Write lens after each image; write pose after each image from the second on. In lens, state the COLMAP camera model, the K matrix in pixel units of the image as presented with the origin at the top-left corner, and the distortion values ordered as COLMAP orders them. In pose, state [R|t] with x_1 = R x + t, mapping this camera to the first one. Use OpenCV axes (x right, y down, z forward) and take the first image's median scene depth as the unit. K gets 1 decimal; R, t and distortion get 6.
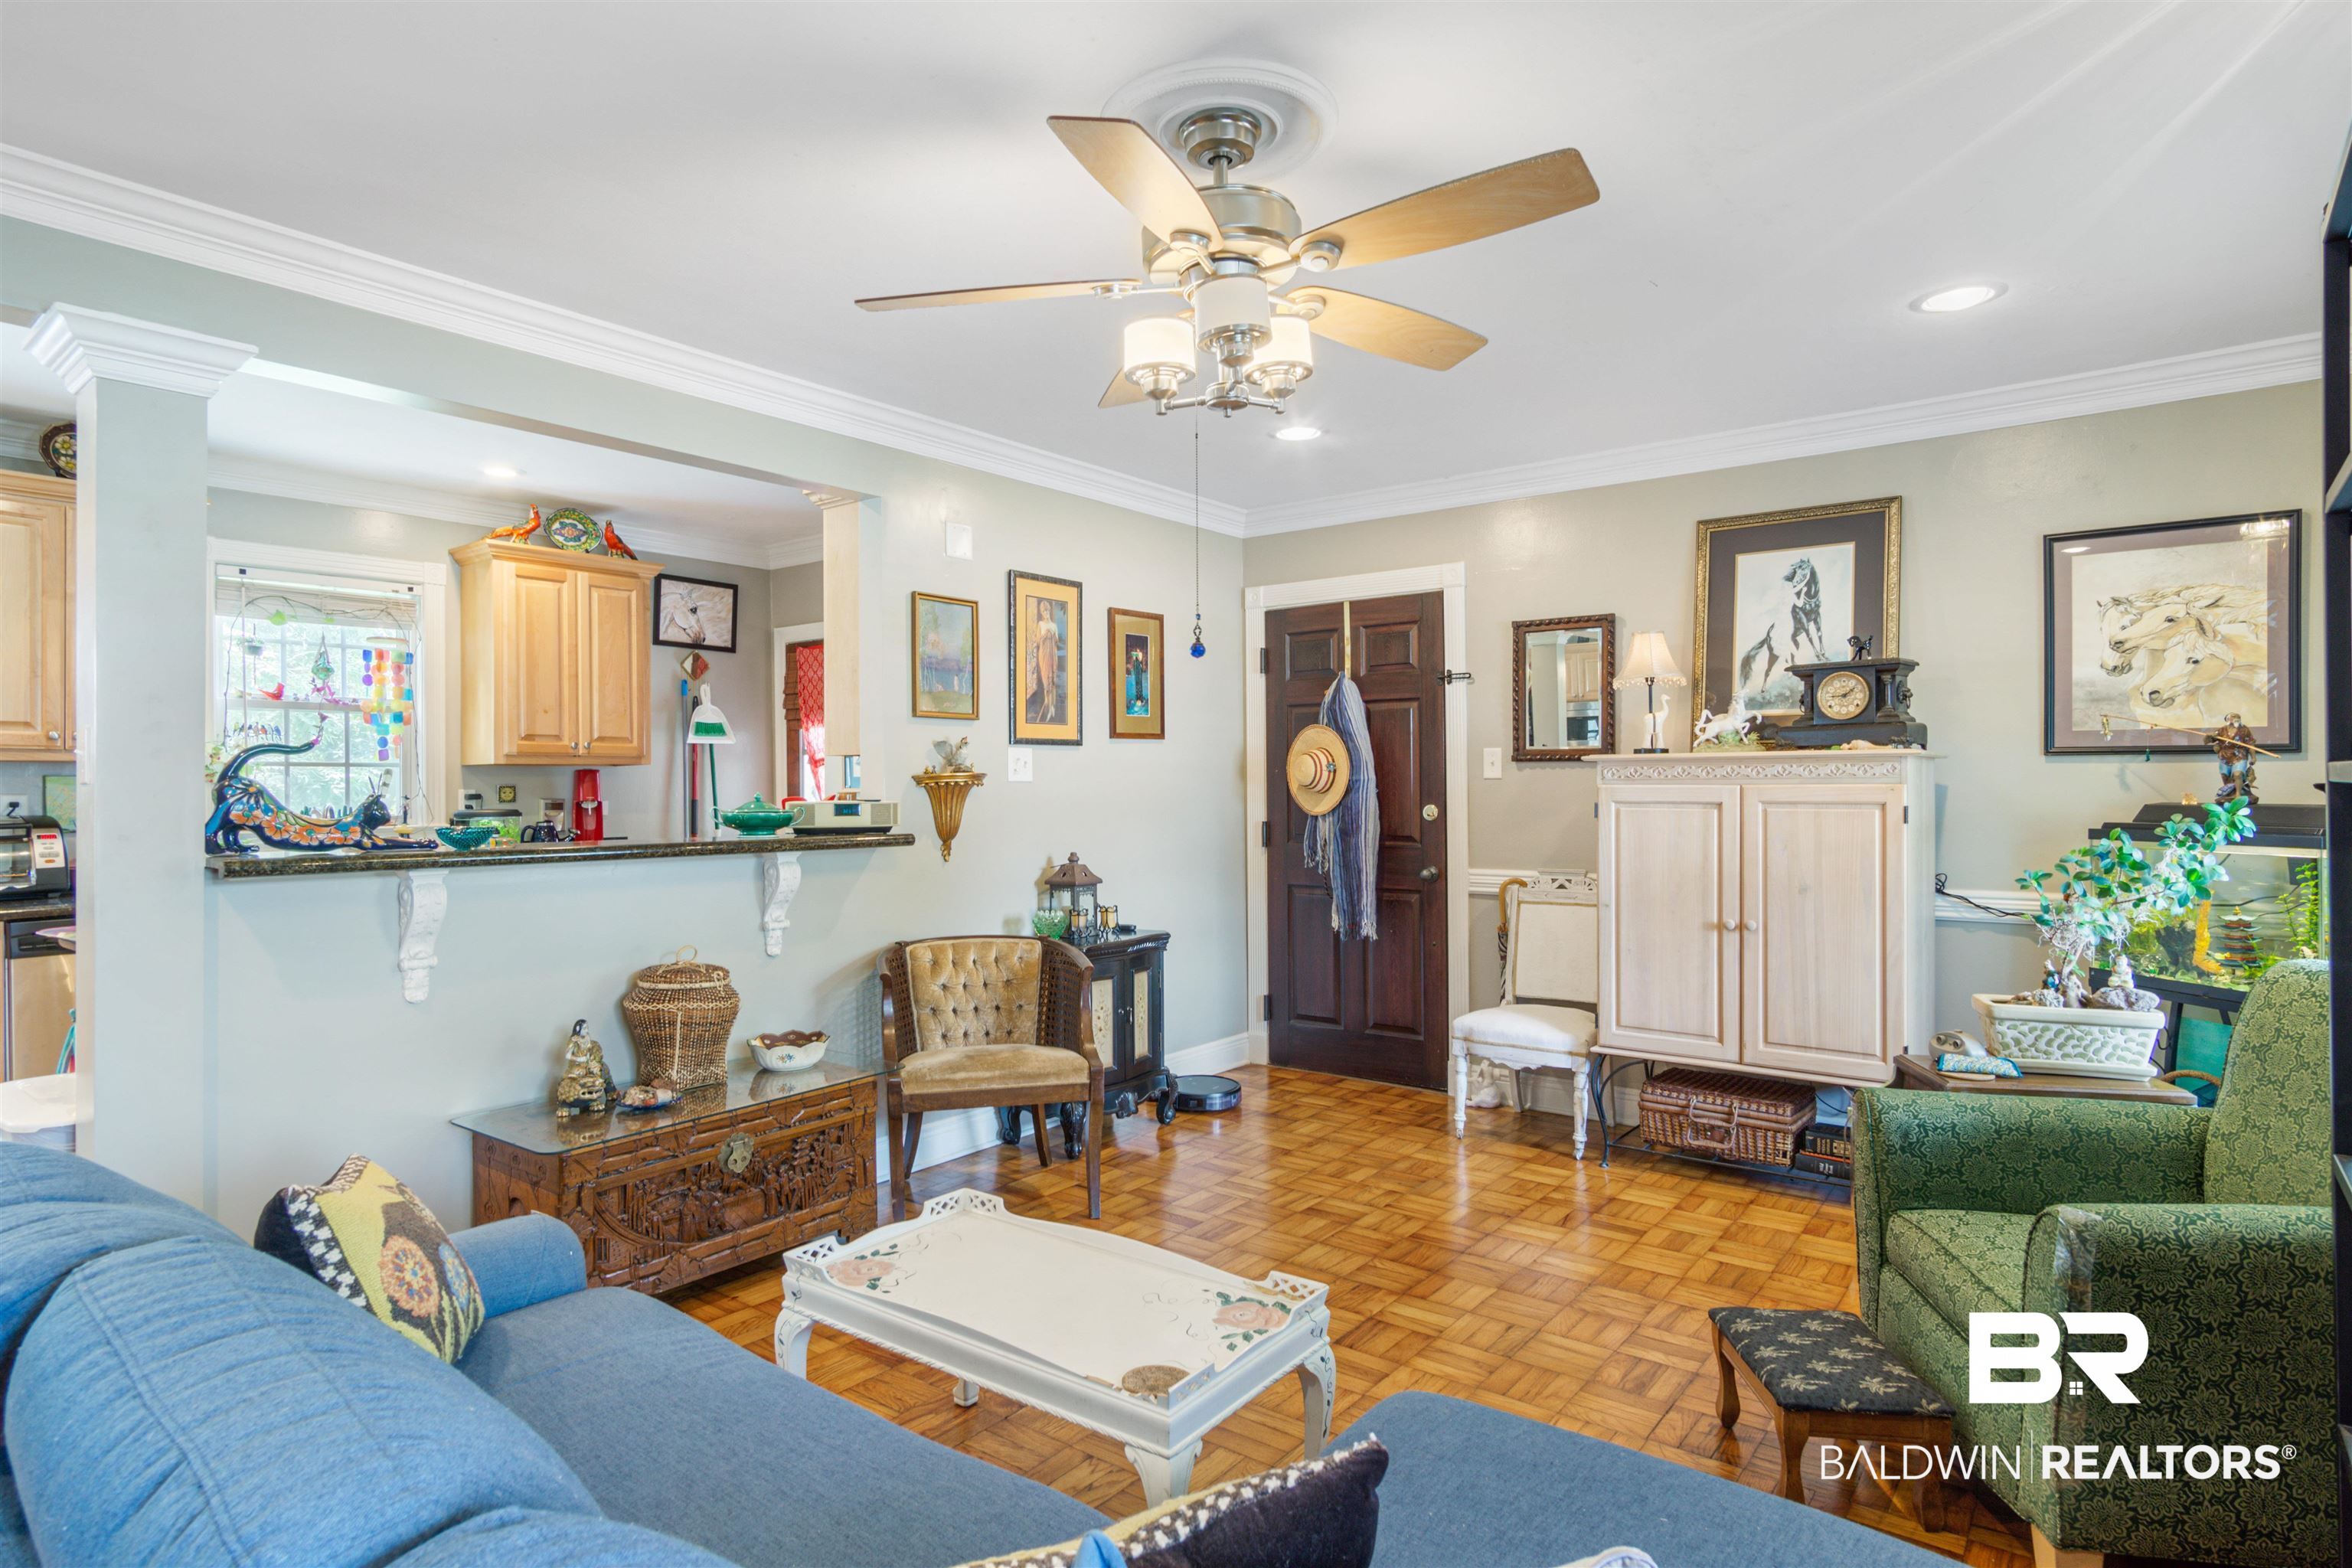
lens RADIAL K [[1263.0, 0, 1128.0], [0, 1263.0, 783.7], [0, 0, 1]] dist [-0.009682, 0.006937]
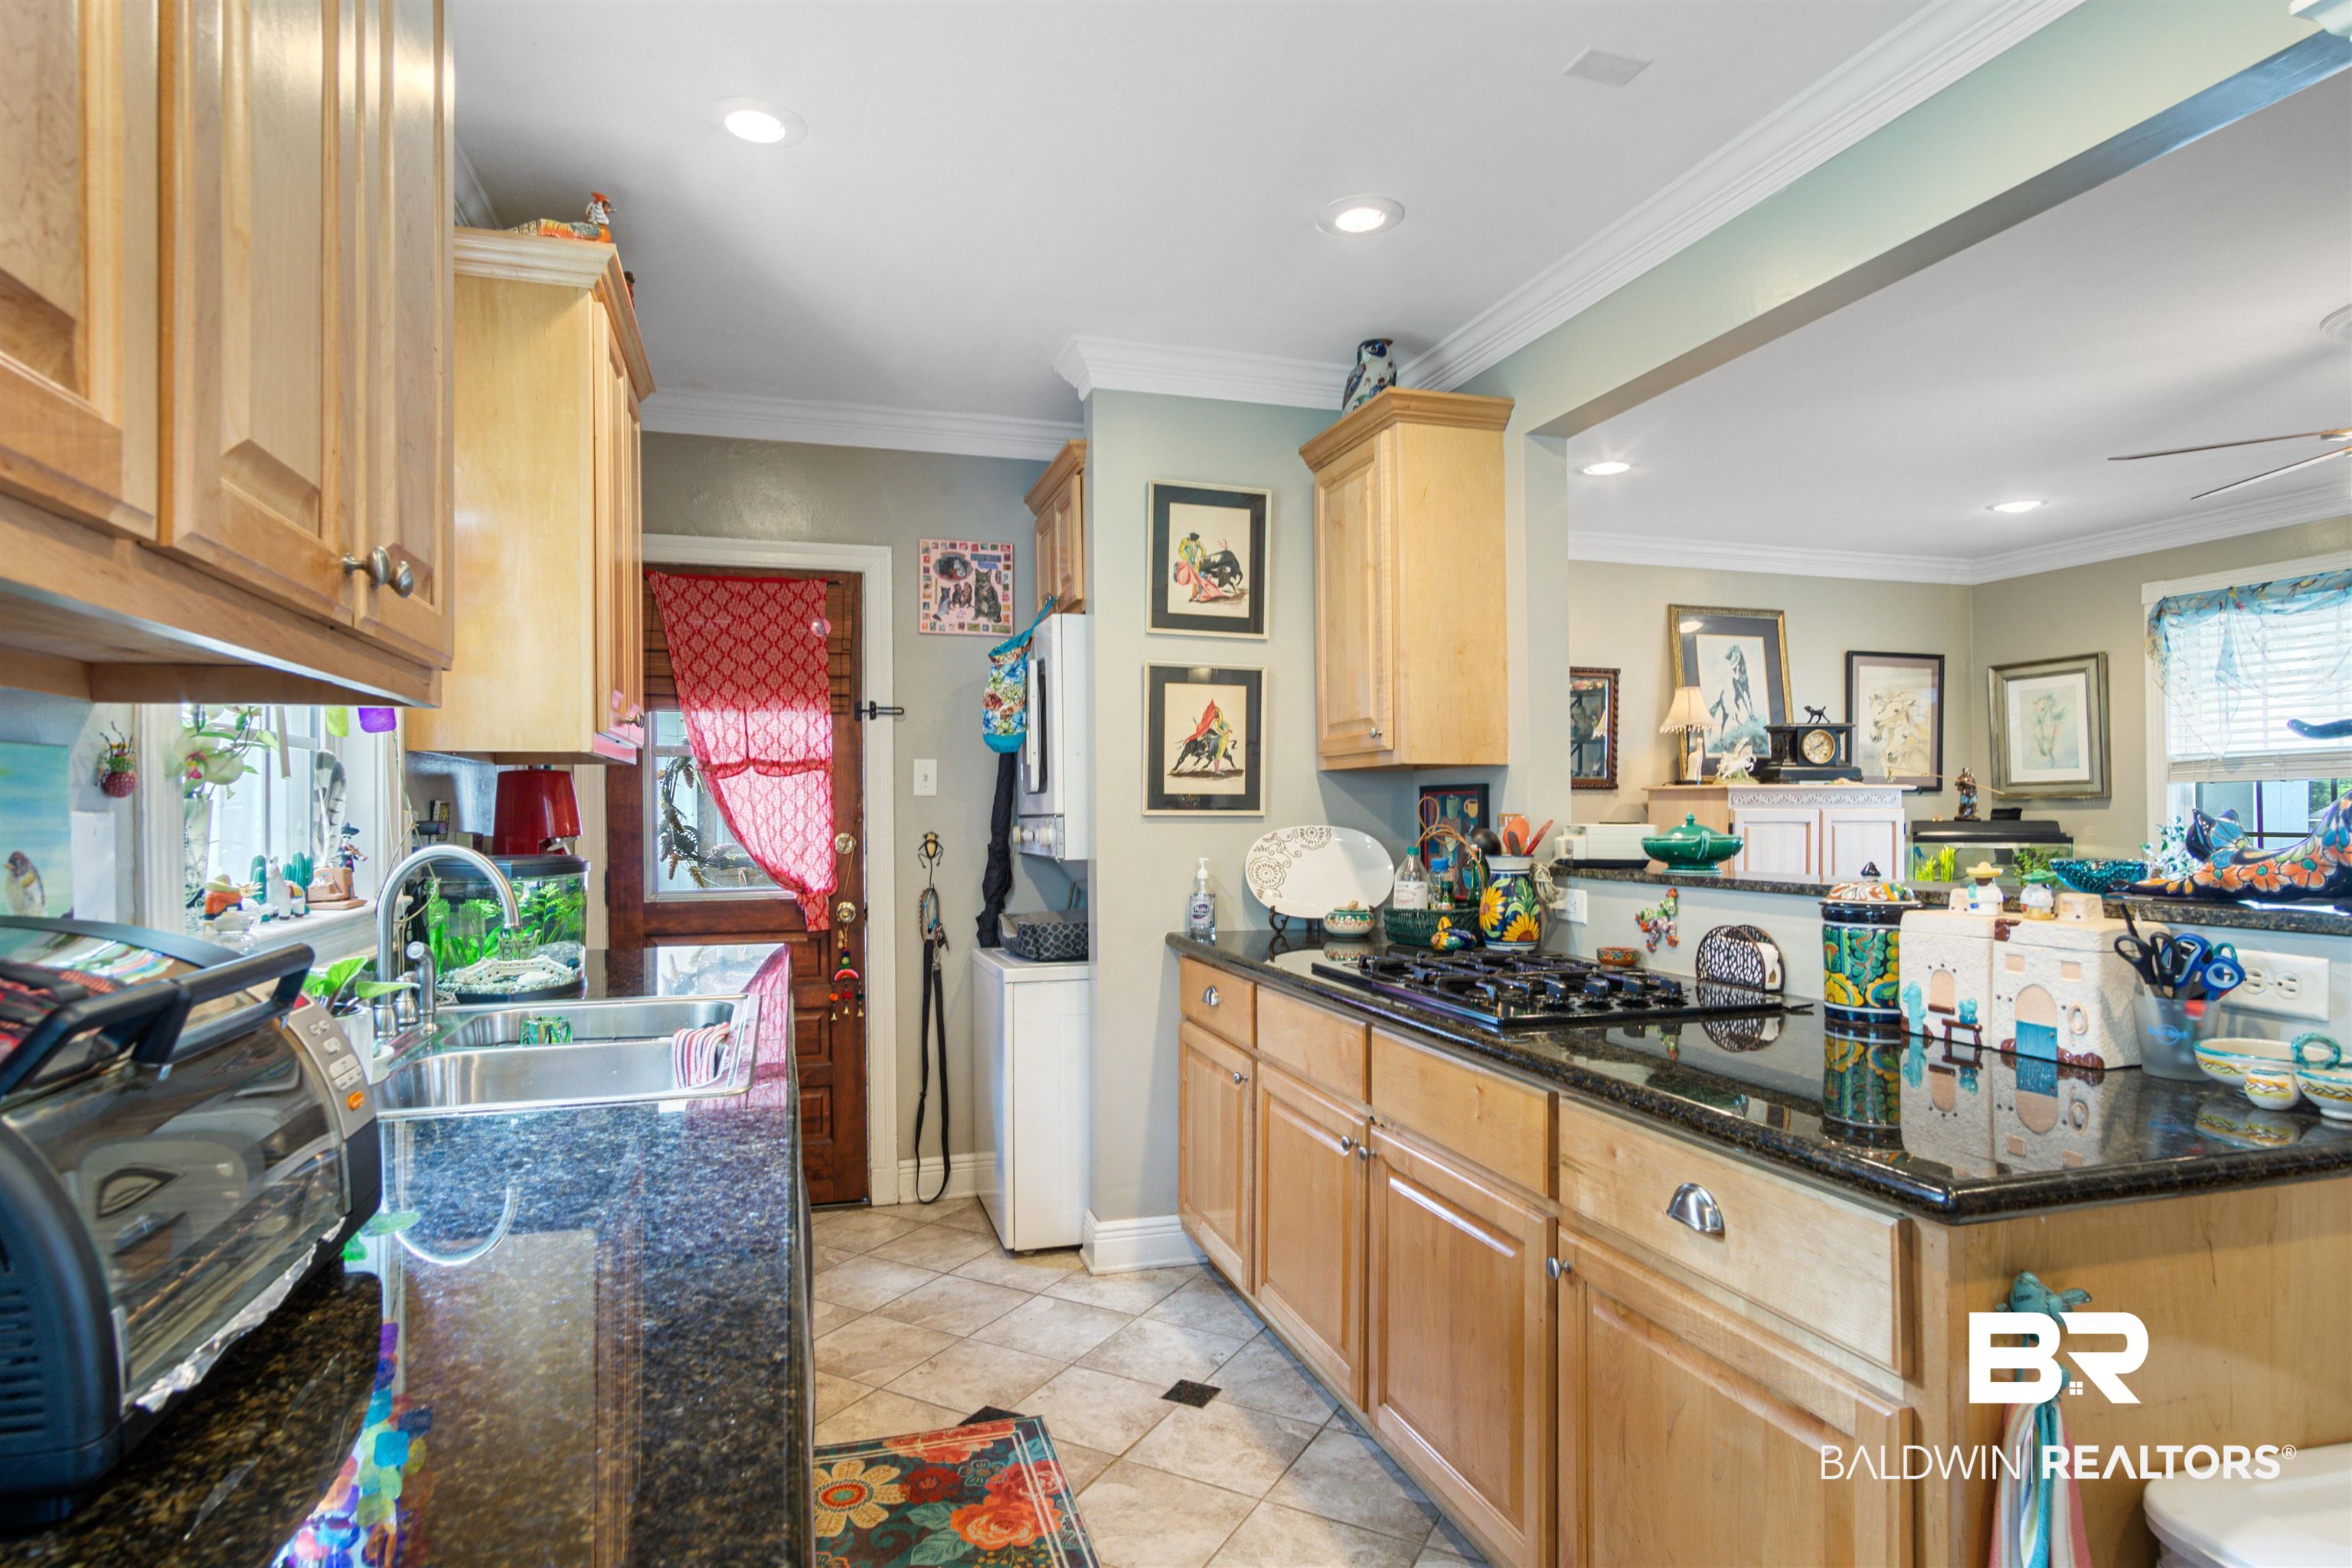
lens RADIAL K [[1263.0, 0, 1170.3], [0, 1263.0, 803.3], [0, 0, 1]] dist [-0.009682, 0.006937]
pose [[0.565149, 0.008569, 0.824945, -0.909970], [0.000058, 0.999946, -0.010426, 0.008607], [-0.824989, 0.005940, 0.565117, 0.702157]]
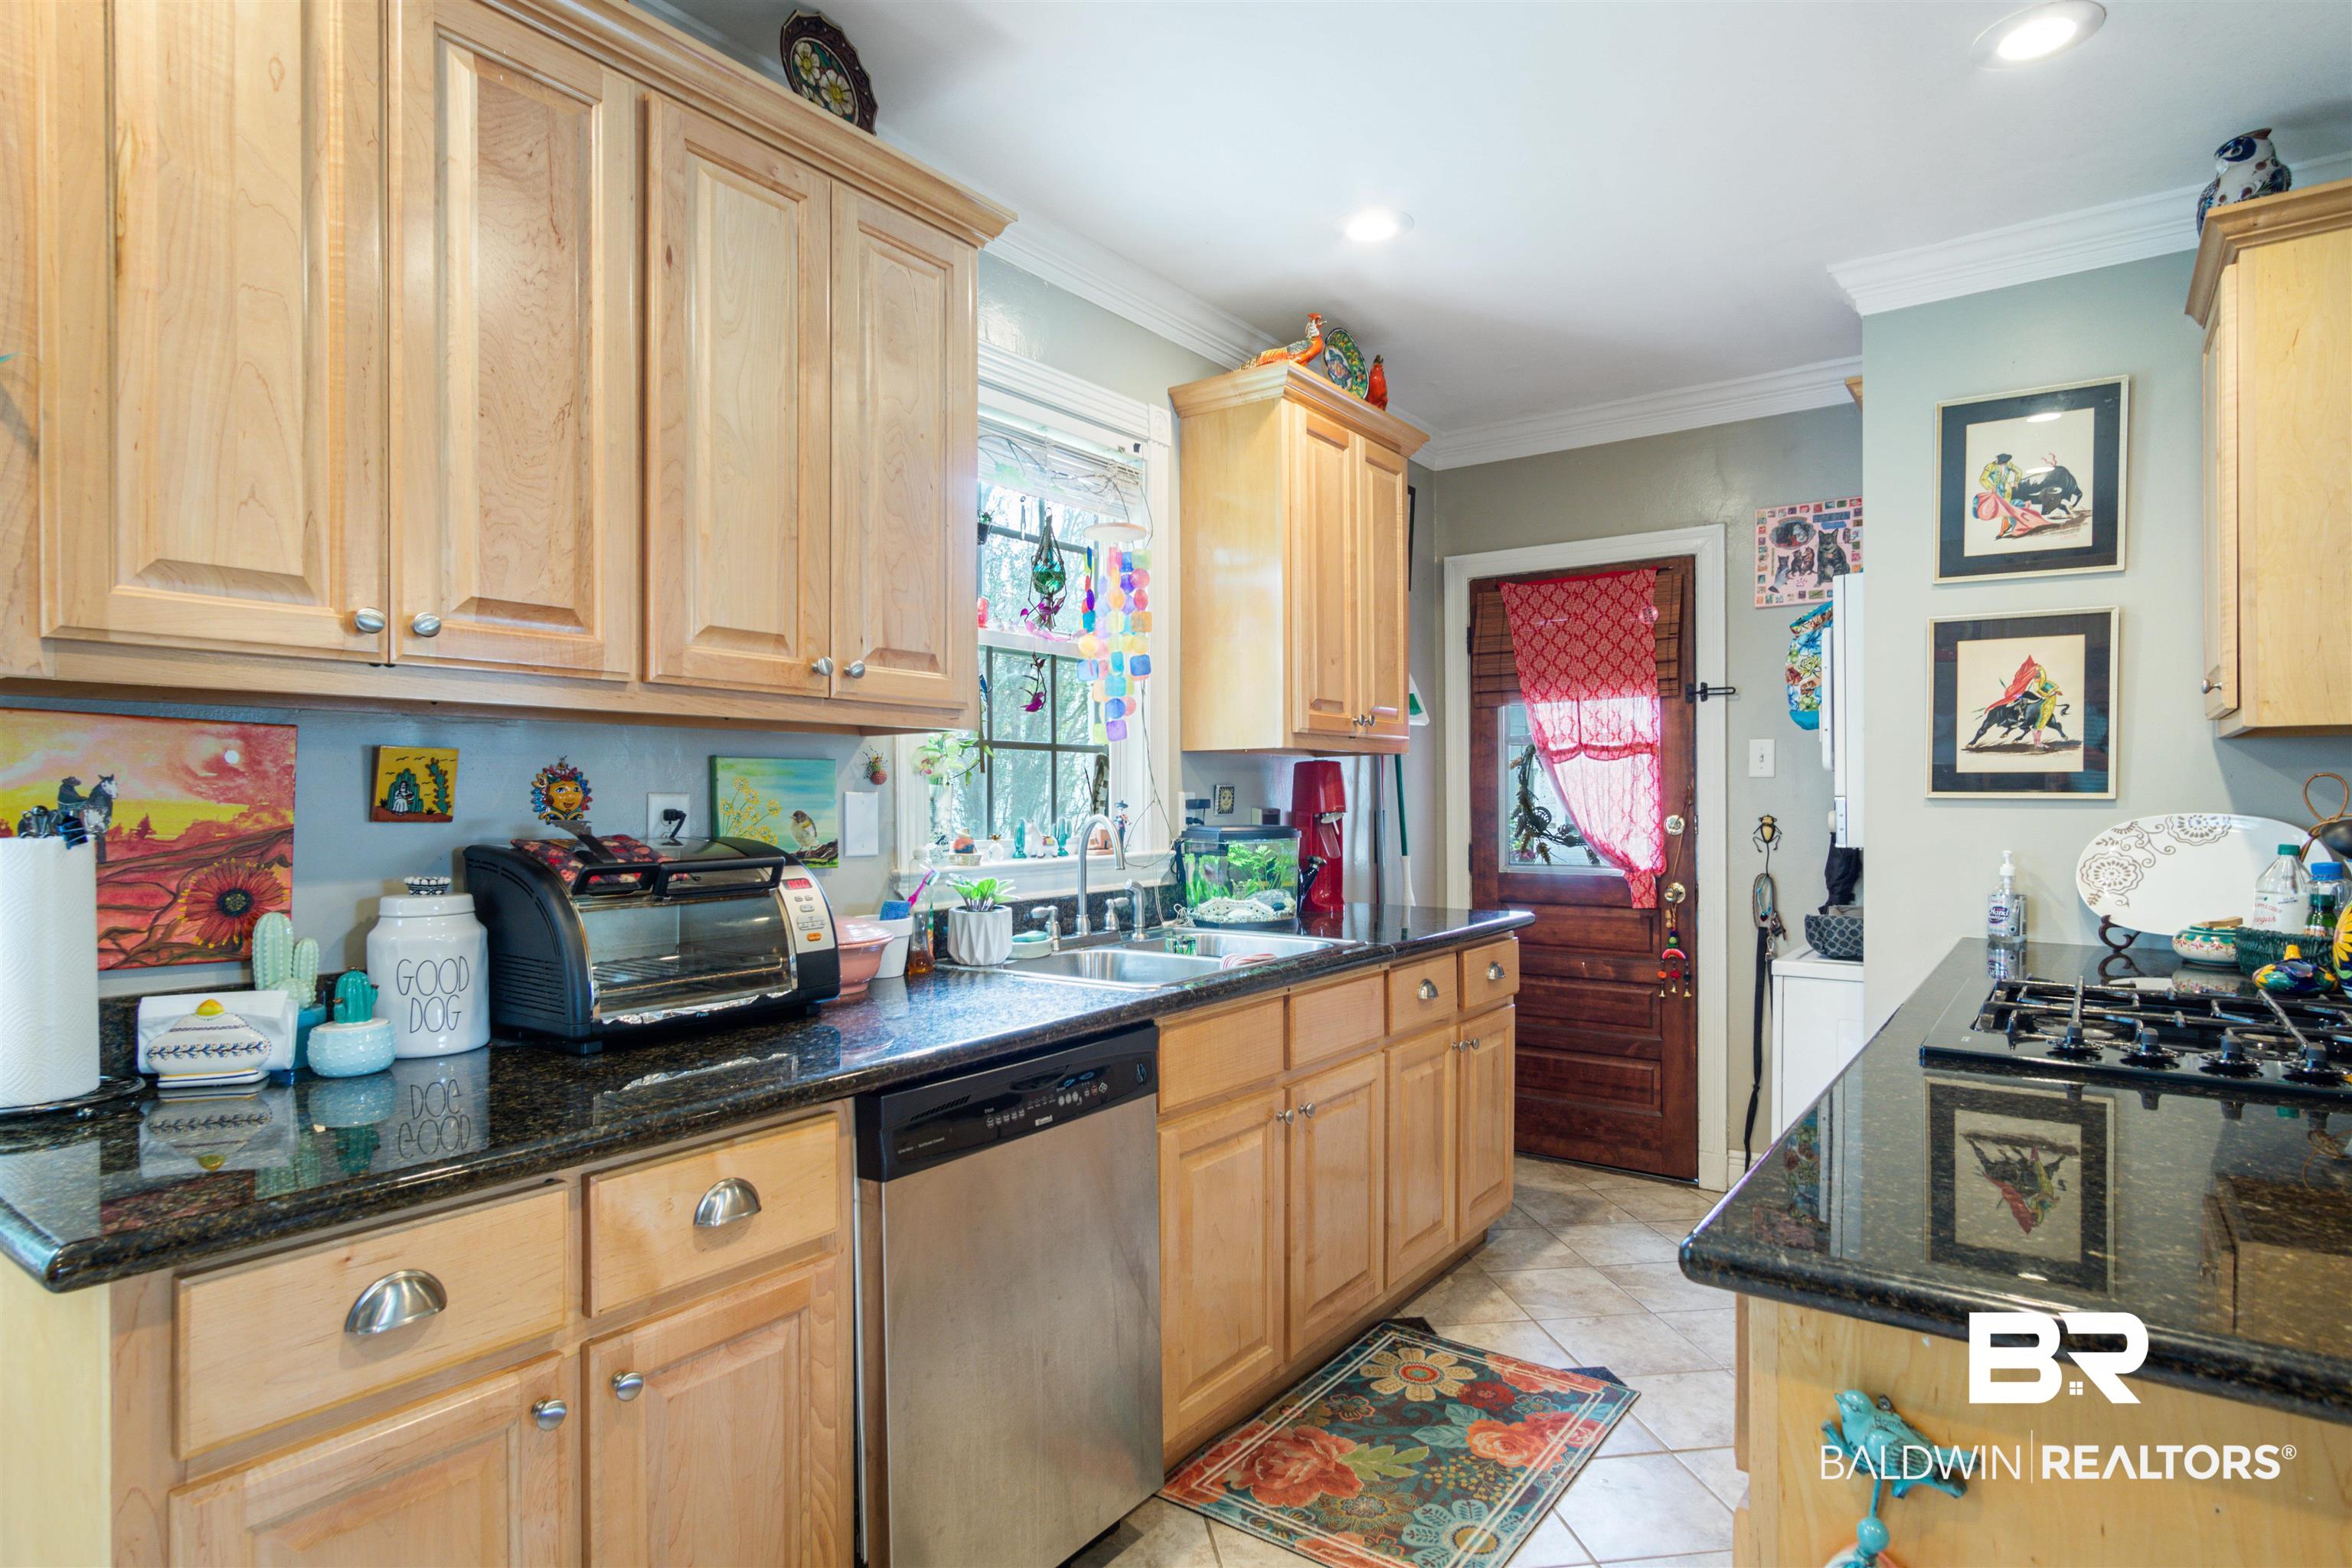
lens RADIAL K [[1263.0, 0, 1151.5], [0, 1263.0, 801.1], [0, 0, 1]] dist [-0.009682, 0.006937]
pose [[0.999244, 0.004461, 0.038626, -0.708581], [-0.004622, 0.999981, 0.004069, 0.008641], [-0.038607, -0.004244, 0.999245, 0.501755]]
